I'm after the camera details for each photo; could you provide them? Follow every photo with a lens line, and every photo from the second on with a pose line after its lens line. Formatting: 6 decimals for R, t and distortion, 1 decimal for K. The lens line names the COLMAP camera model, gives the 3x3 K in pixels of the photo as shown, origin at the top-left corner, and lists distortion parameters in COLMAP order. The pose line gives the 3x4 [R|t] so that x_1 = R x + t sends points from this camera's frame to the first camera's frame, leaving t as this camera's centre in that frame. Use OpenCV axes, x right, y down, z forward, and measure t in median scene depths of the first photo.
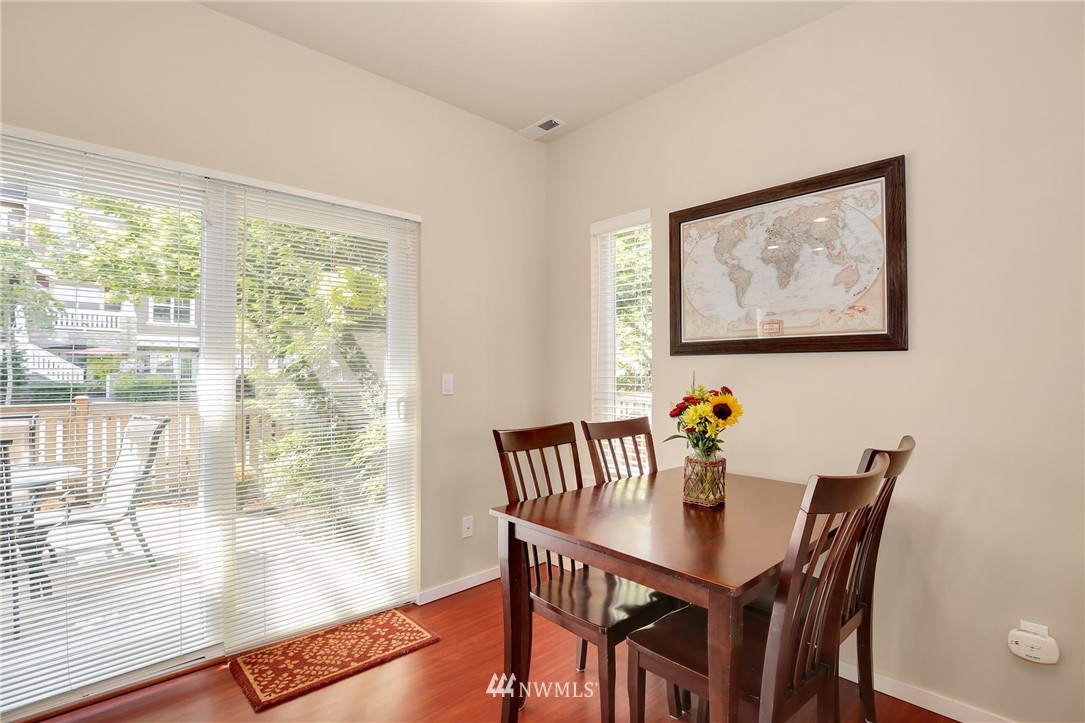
lens RADIAL K [[519.5, 0, 545.3], [0, 519.5, 364.3], [0, 0, 1]] dist [-0.021046, -0.001125]
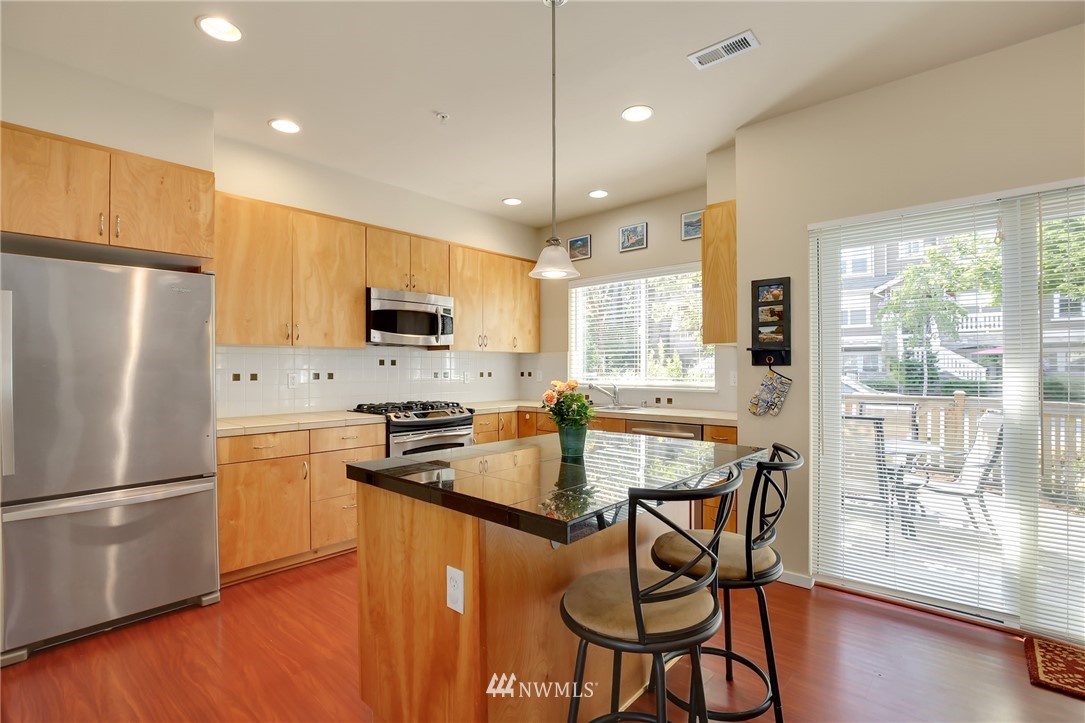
lens RADIAL K [[519.5, 0, 545.3], [0, 519.5, 364.3], [0, 0, 1]] dist [-0.021046, -0.001125]
pose [[0.089076, -0.009146, -0.995983, 0.289360], [0.010922, 0.999907, -0.008206, 0.002456], [0.995965, -0.010148, 0.089168, -0.079166]]
